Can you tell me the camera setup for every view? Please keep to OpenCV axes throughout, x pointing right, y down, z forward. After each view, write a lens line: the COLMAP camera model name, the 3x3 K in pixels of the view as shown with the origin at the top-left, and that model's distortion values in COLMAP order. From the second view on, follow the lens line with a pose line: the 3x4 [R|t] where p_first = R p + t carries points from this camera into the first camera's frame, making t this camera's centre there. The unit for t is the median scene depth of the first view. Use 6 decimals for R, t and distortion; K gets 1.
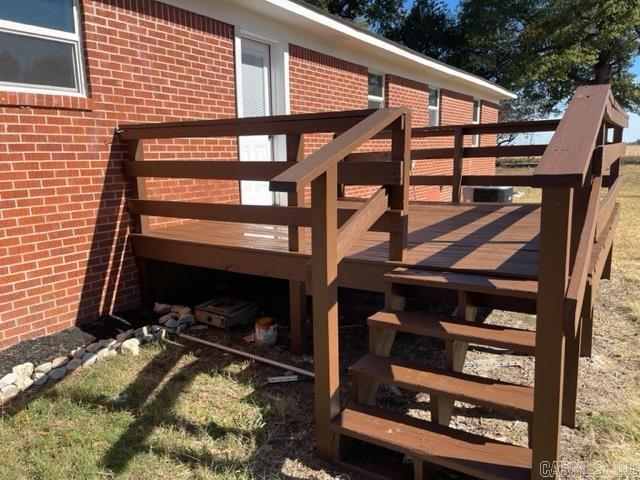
lens RADIAL K [[479.7, 0, 323.4], [0, 479.7, 243.0], [0, 0, 1]] dist [0.043147, -0.046233]
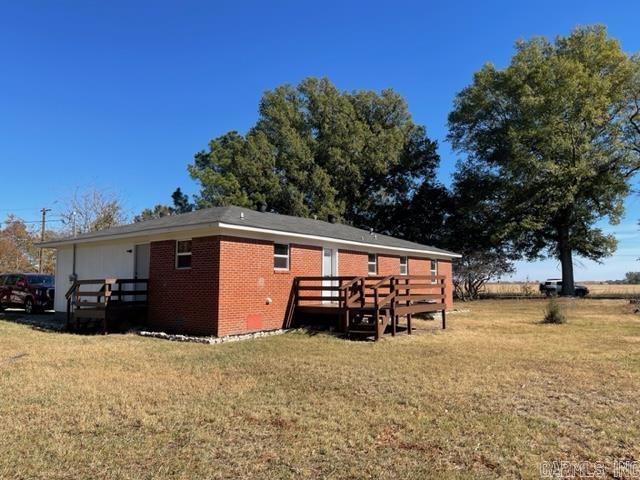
lens RADIAL K [[479.7, 0, 317.1], [0, 479.7, 239.4], [0, 0, 1]] dist [0.043147, -0.046233]
pose [[0.996025, 0.008382, -0.088676, 0.091946], [-0.032520, 0.961059, -0.274423, 0.513481], [0.082922, 0.276216, 0.957512, -2.732749]]
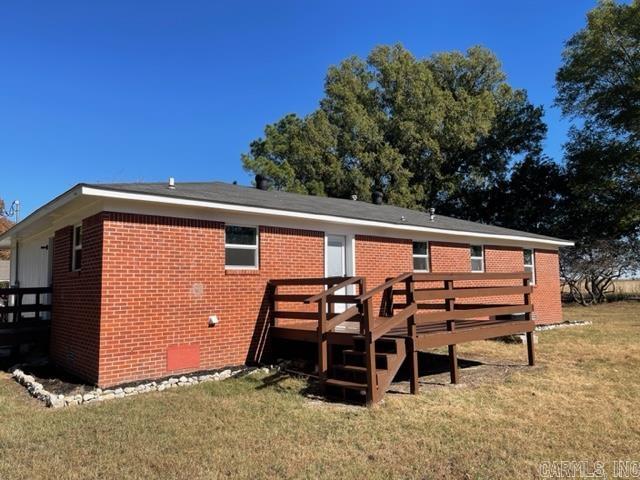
lens RADIAL K [[479.7, 0, 323.2], [0, 479.7, 239.4], [0, 0, 1]] dist [0.043147, -0.046233]
pose [[0.956242, -0.027435, -0.291286, 0.529949], [-0.053825, 0.962105, -0.267314, 0.185613], [0.287582, 0.271296, 0.918529, -1.161846]]
